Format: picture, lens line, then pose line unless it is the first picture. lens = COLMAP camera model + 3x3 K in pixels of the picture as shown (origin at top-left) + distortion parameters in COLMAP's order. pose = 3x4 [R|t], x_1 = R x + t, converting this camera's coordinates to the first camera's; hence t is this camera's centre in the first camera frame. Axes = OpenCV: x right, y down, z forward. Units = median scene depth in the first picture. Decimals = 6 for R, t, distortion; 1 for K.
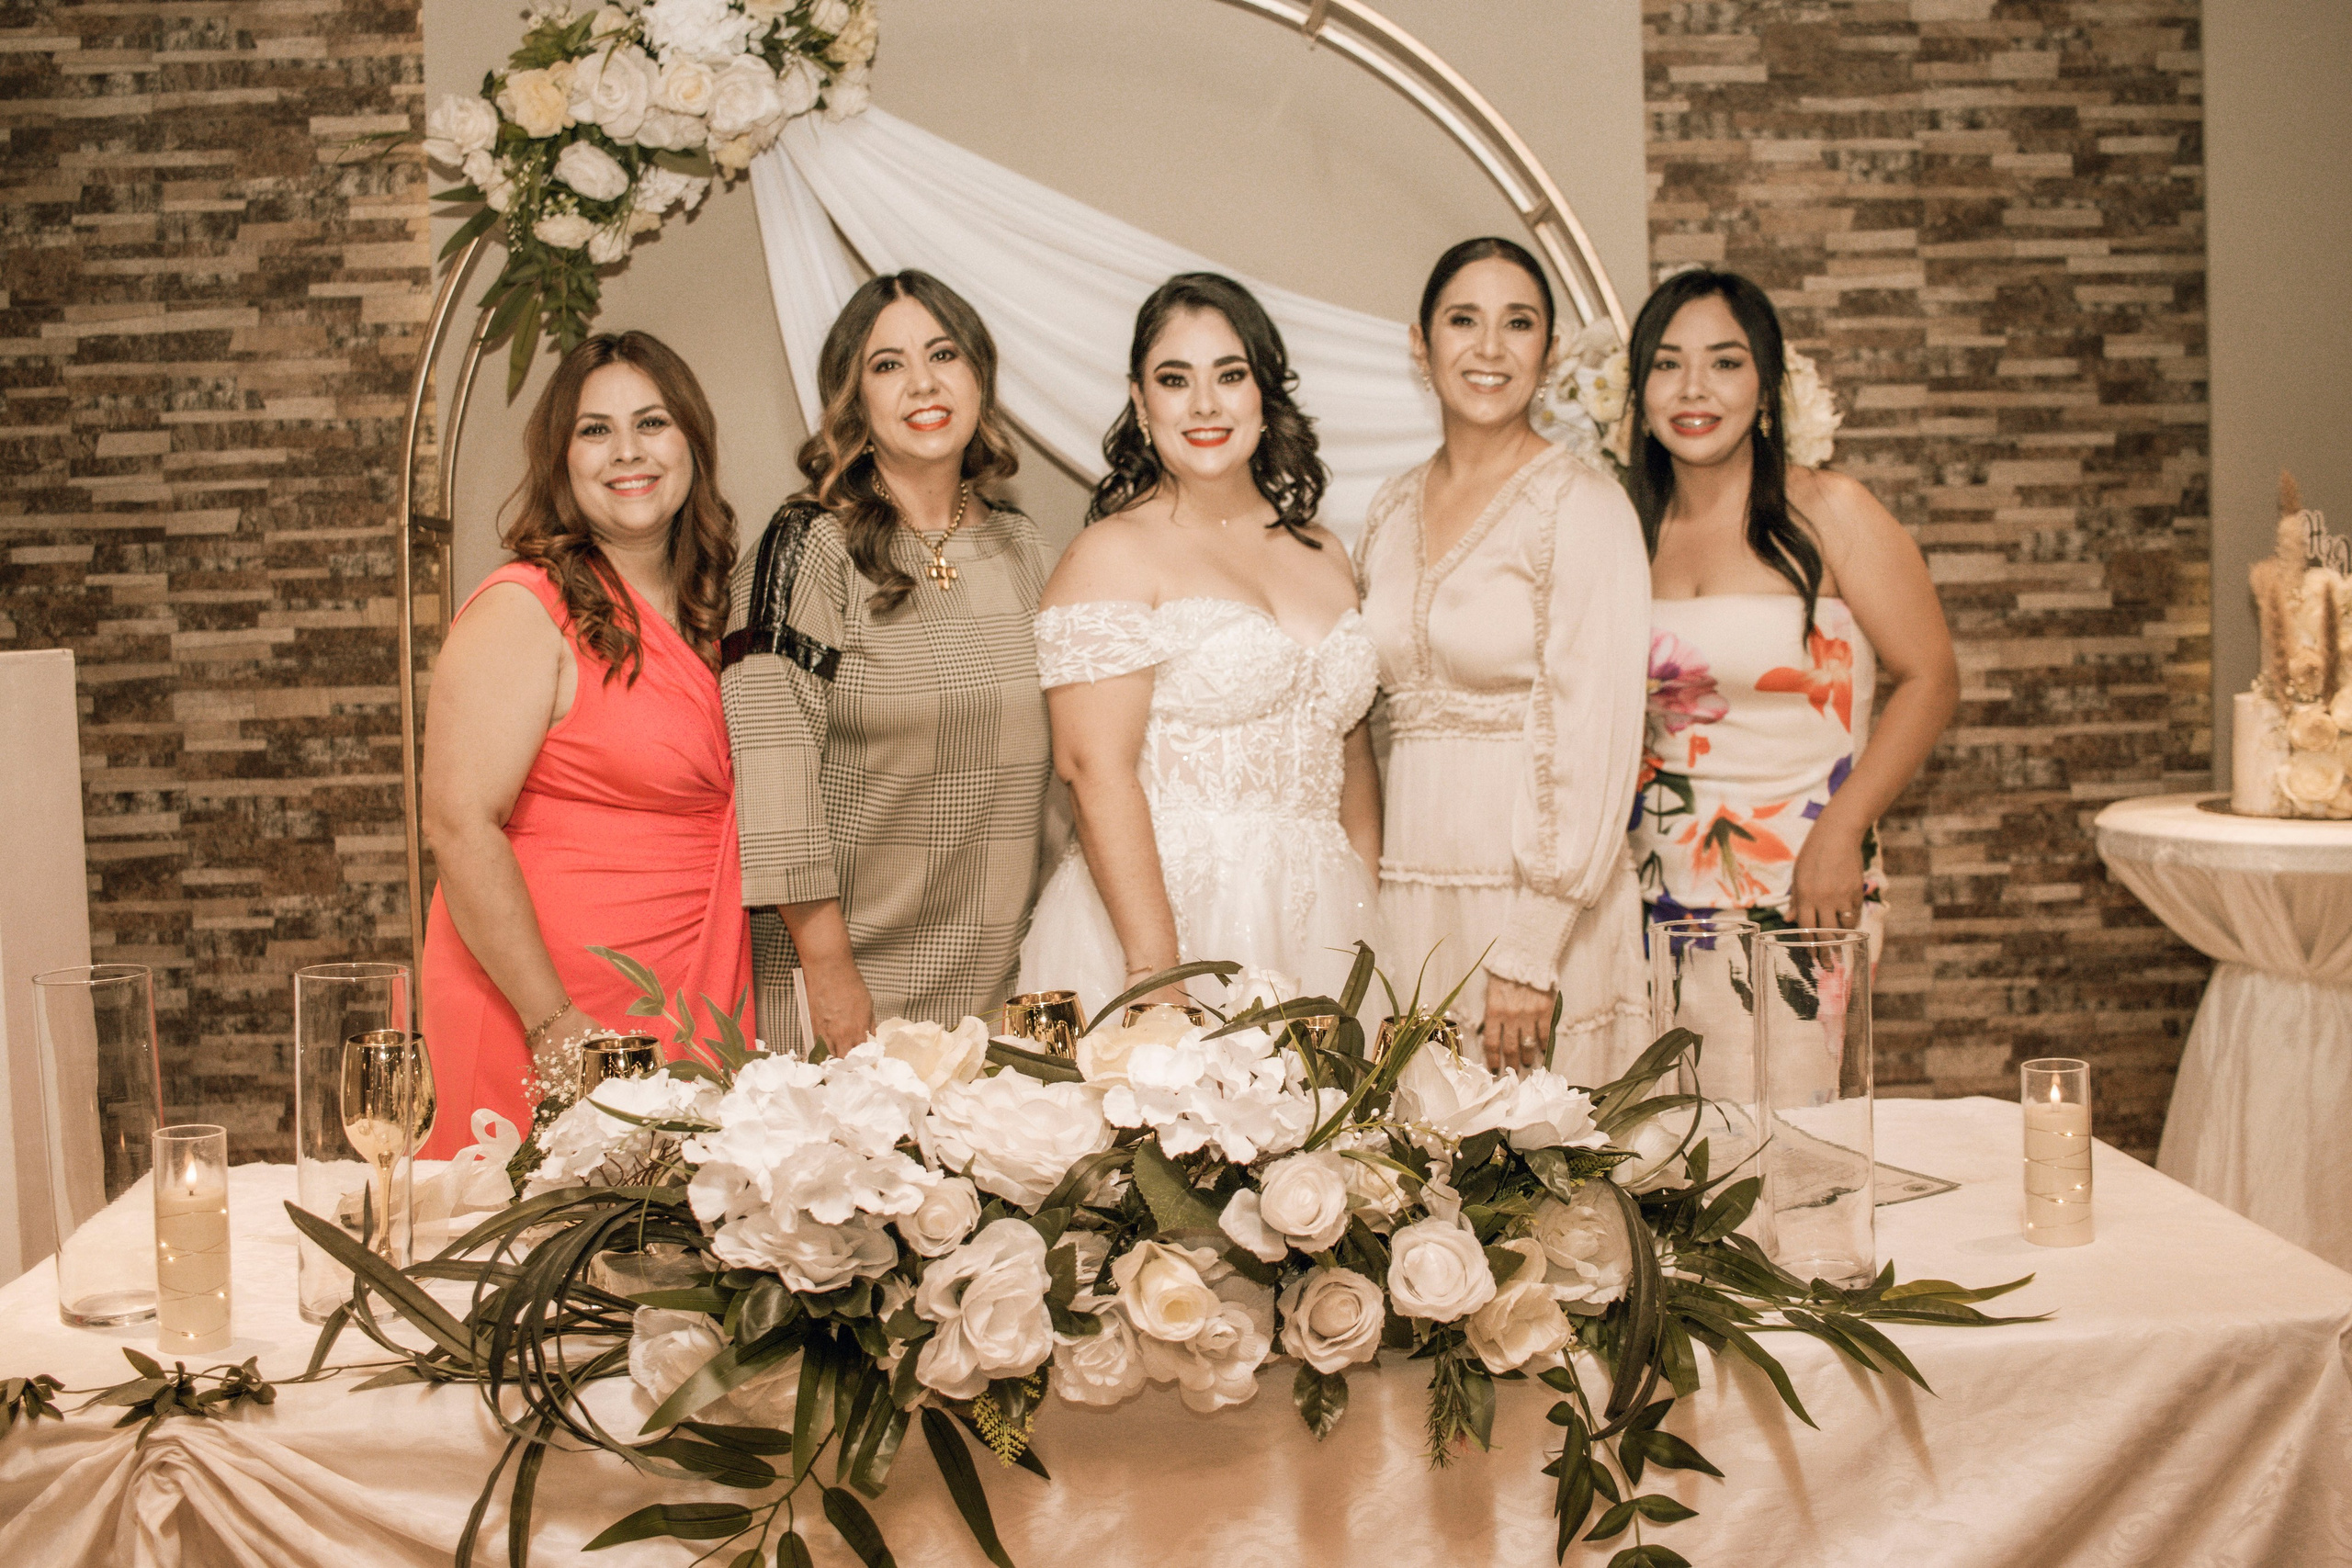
lens RADIAL K [[2631.3, 0, 1178.1], [0, 2631.3, 779.0], [0, 0, 1]] dist [-0.121844, 0.121009]
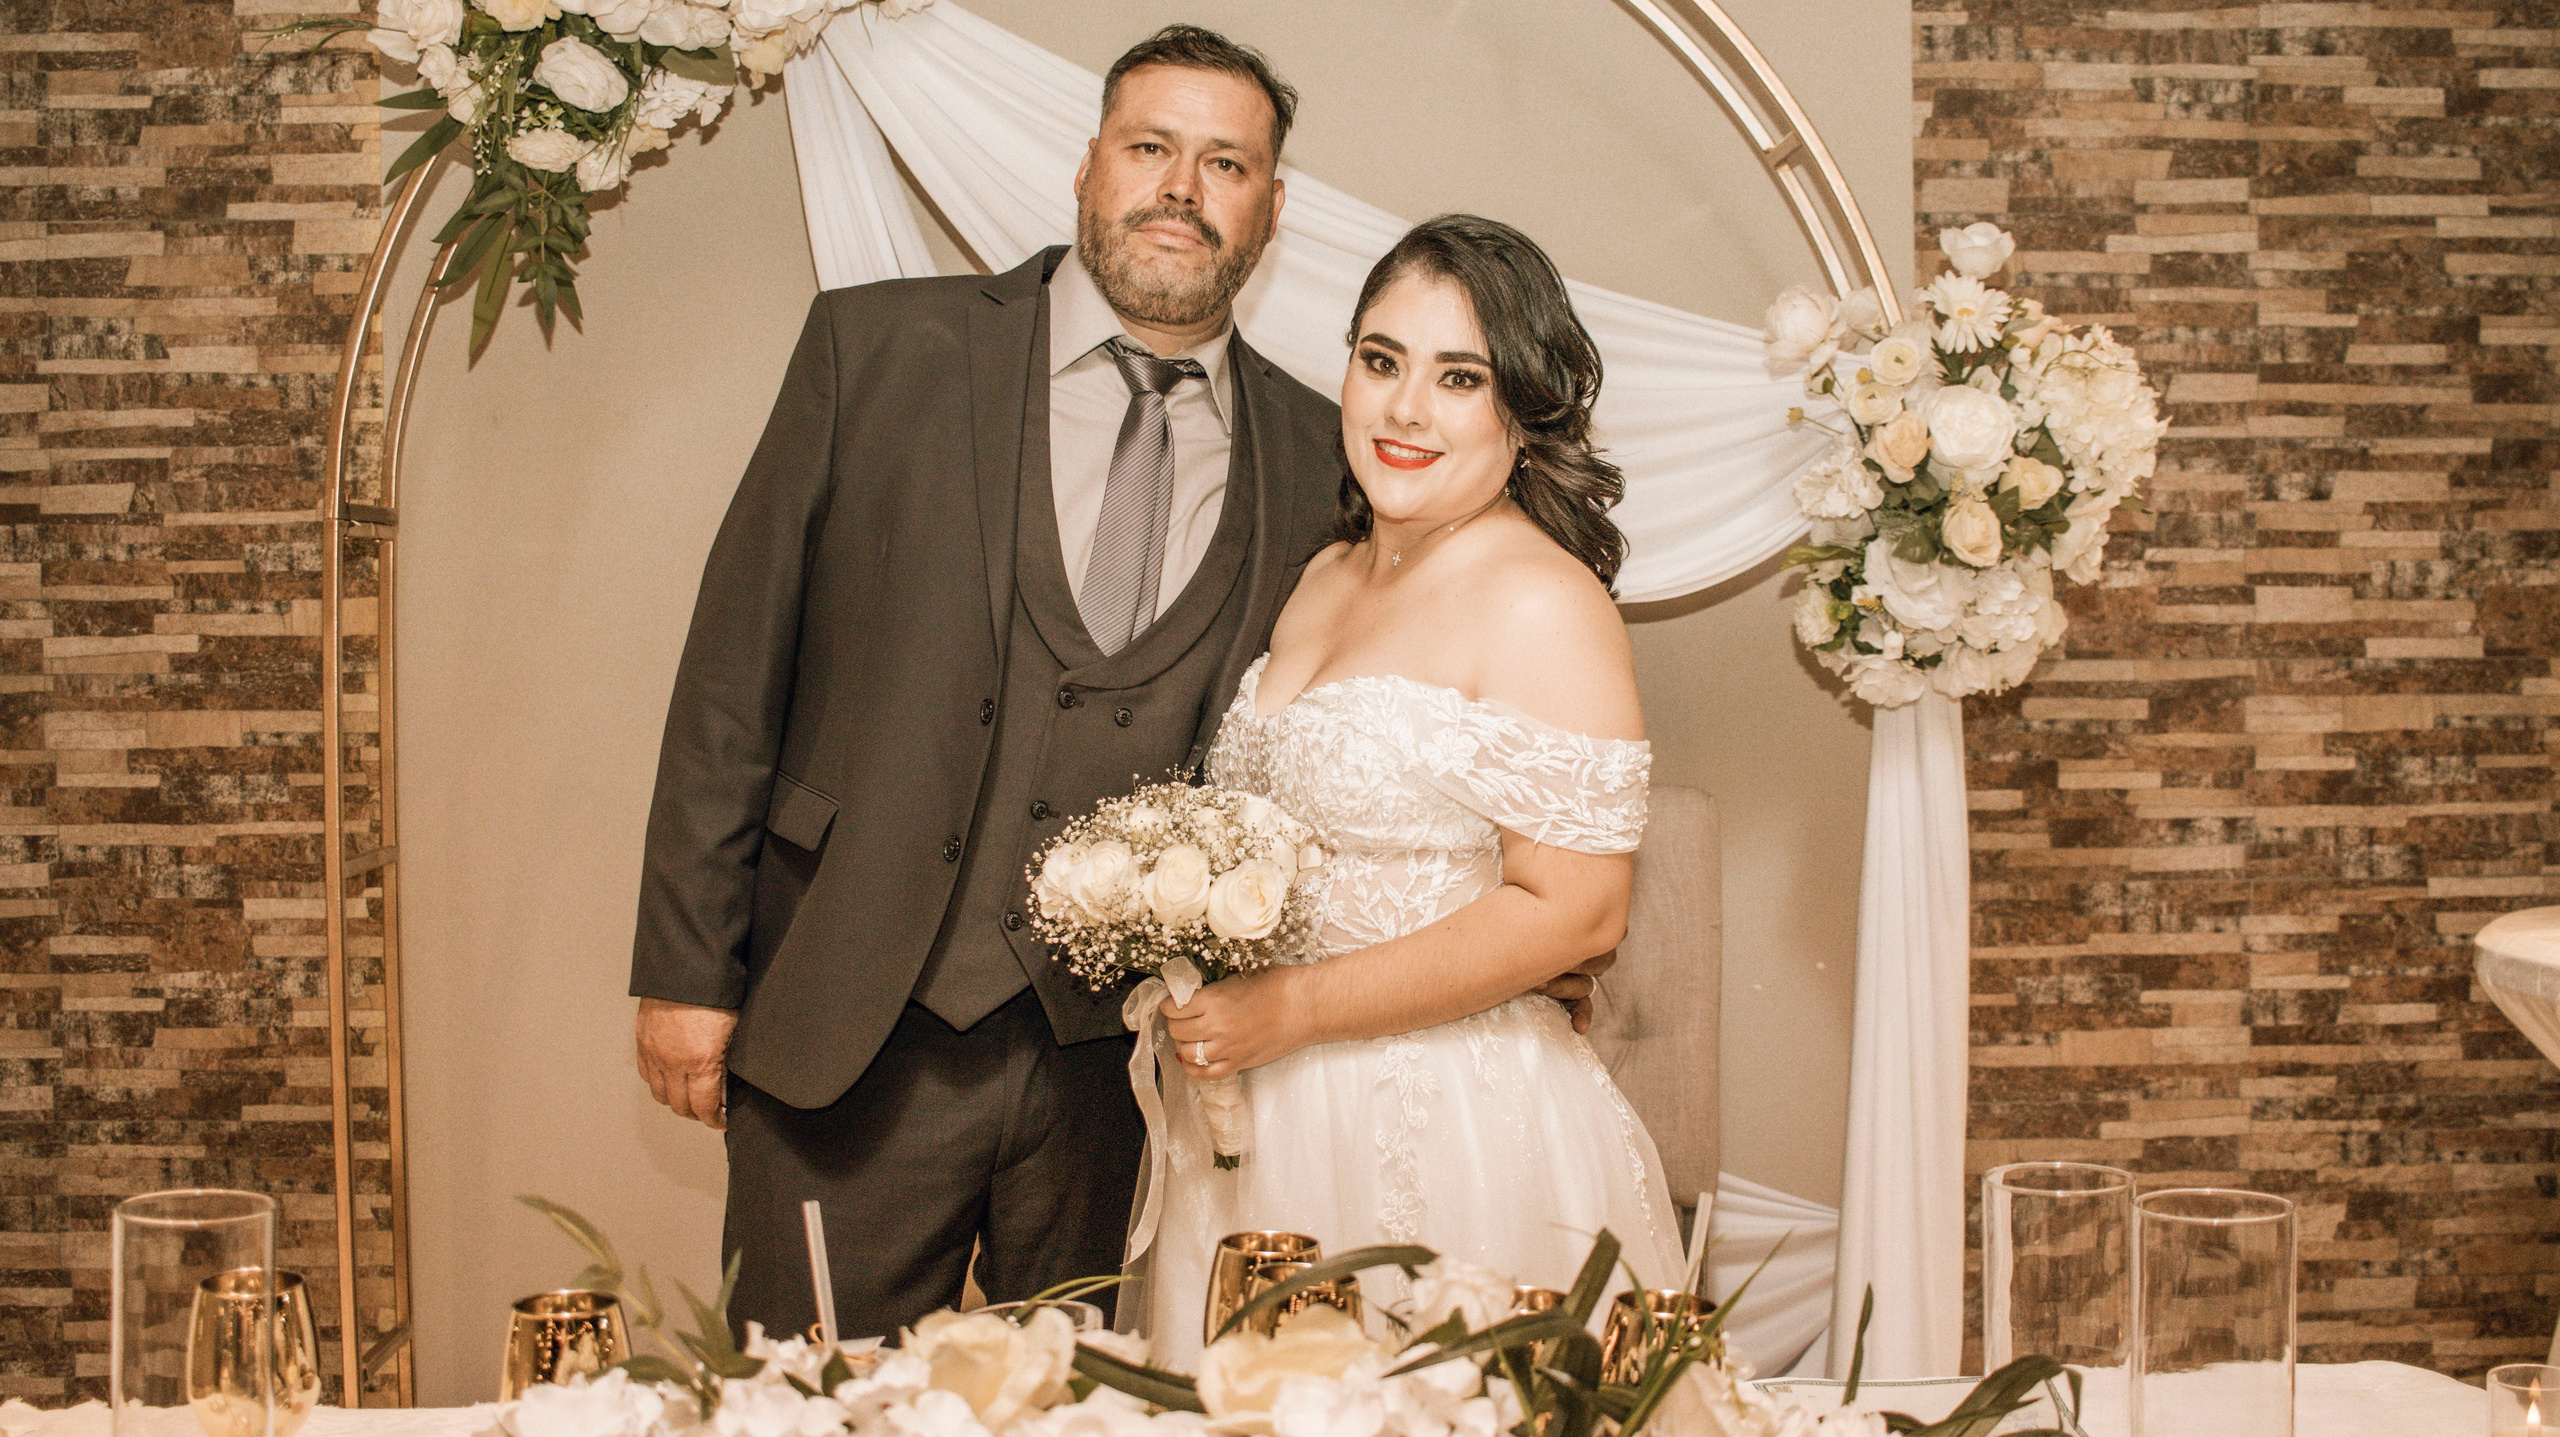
lens RADIAL K [[3083.0, 0, 1282.7], [0, 3083.0, 713.6], [0, 0, 1]] dist [-0.117693, 0.105438]
pose [[0.999761, 0.021854, 0.000027, -0.008531], [-0.021850, 0.999616, -0.017043, -0.025652], [-0.000400, 0.017038, 0.999855, 0.071017]]
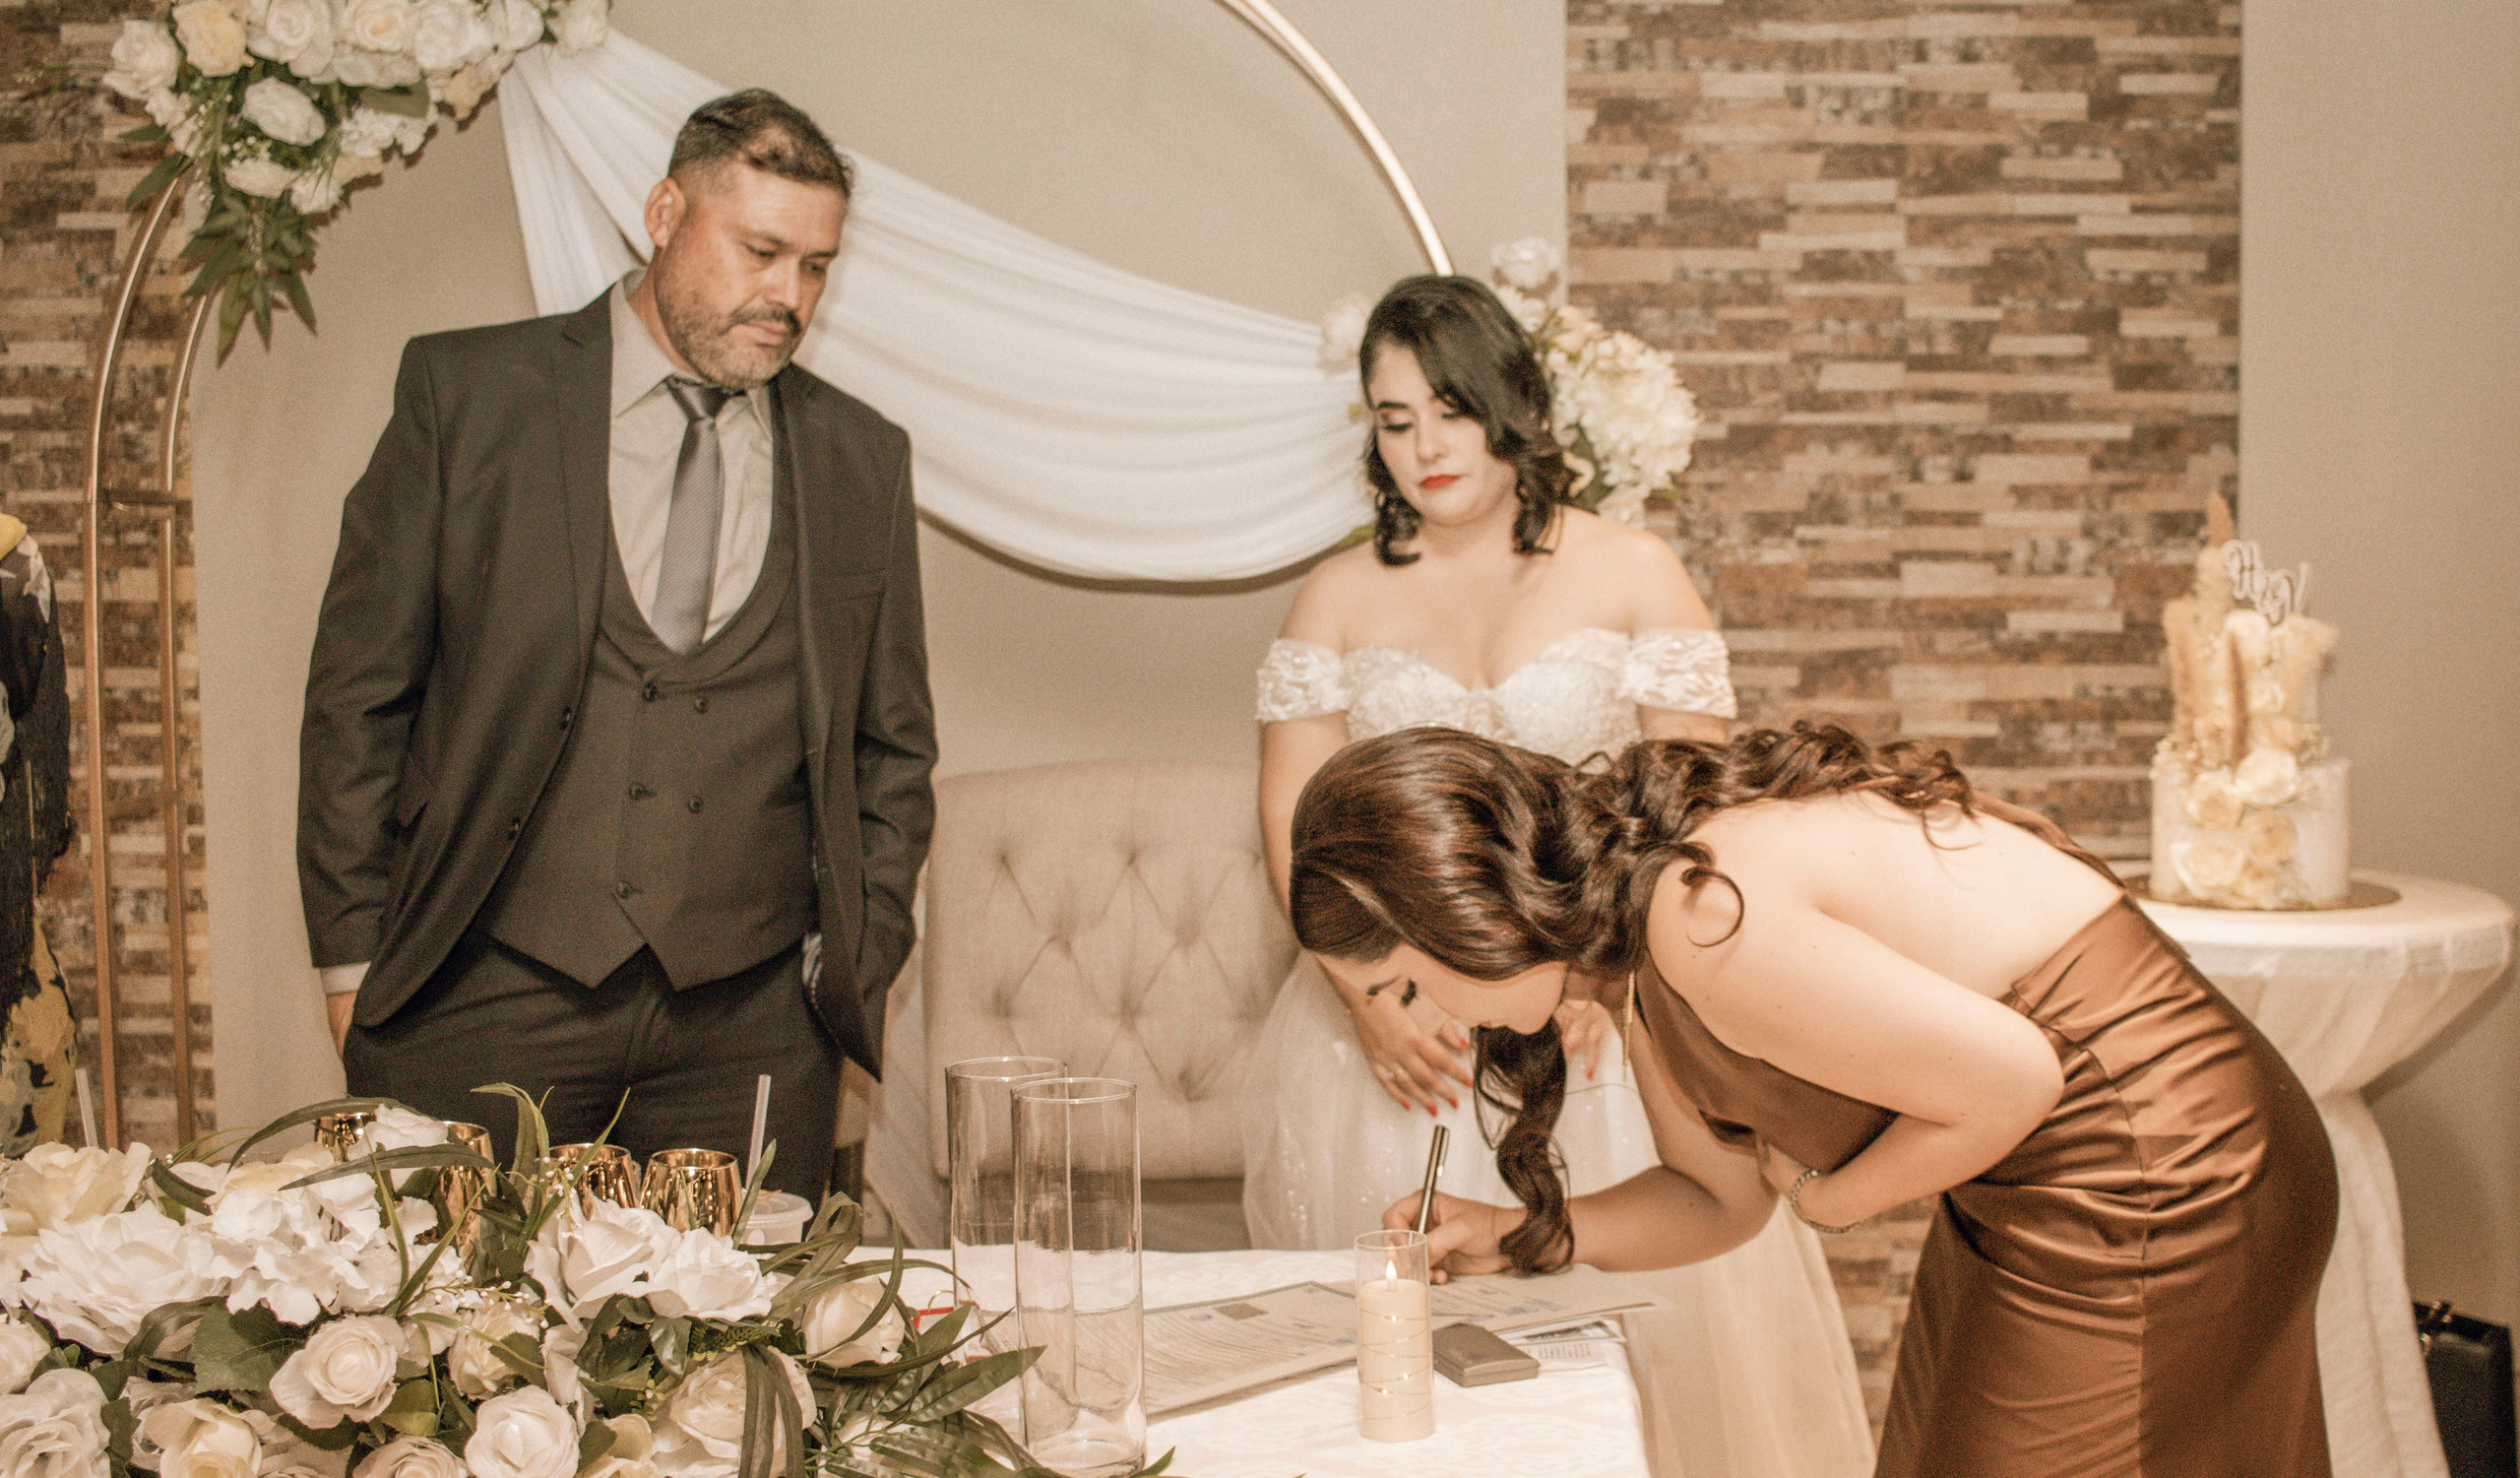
lens RADIAL K [[3160.8, 0, 1413.9], [0, 3160.8, 787.6], [0, 0, 1]] dist [-0.122003, 0.117468]
pose [[0.998174, 0.030954, -0.051863, 0.189071], [-0.029714, 0.999258, 0.024511, -0.034172], [0.052584, -0.022926, 0.998353, -0.038139]]
